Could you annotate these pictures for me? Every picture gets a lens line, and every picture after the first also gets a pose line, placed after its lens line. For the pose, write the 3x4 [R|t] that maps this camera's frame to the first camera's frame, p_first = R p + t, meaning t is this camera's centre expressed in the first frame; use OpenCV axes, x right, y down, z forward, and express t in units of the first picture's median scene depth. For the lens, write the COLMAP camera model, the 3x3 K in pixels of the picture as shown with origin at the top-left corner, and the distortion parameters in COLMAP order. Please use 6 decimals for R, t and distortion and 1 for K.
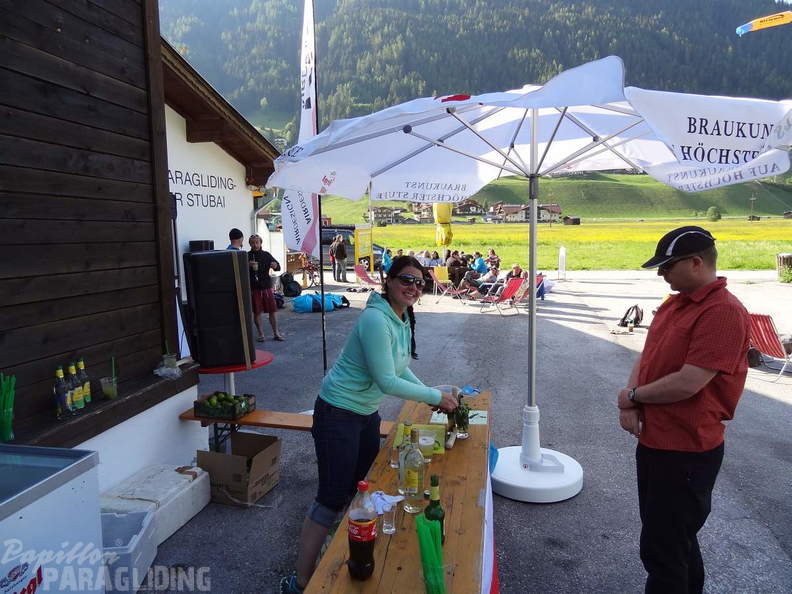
lens RADIAL K [[550.6, 0, 396.0], [0, 550.6, 297.0], [0, 0, 1]] dist [0.001007, 0.000048]
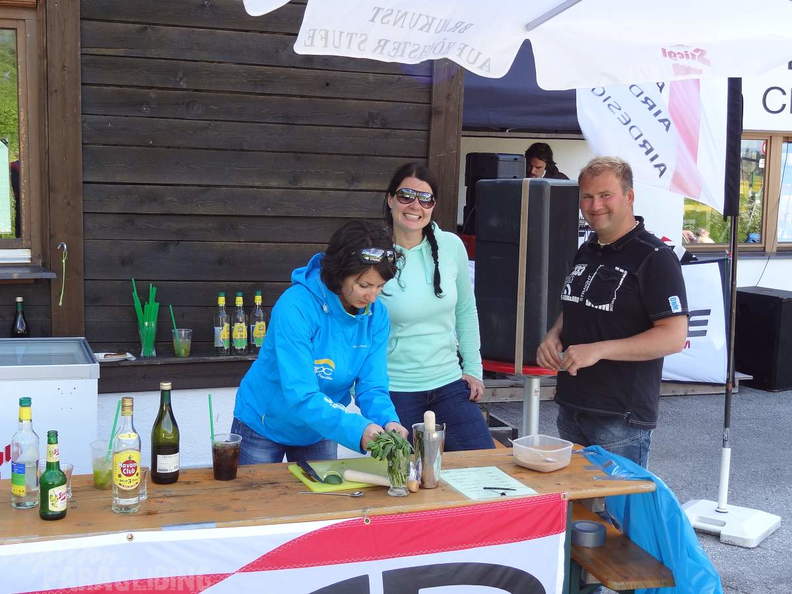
lens RADIAL K [[1062.7, 0, 396.0], [0, 1062.7, 297.0], [0, 0, 1]] dist [0.032948, 0.033186]
pose [[0.446052, 0.115370, -0.887540, 0.939148], [-0.132179, 0.989275, 0.062165, -0.005808], [0.885193, 0.089585, 0.456517, 0.465473]]
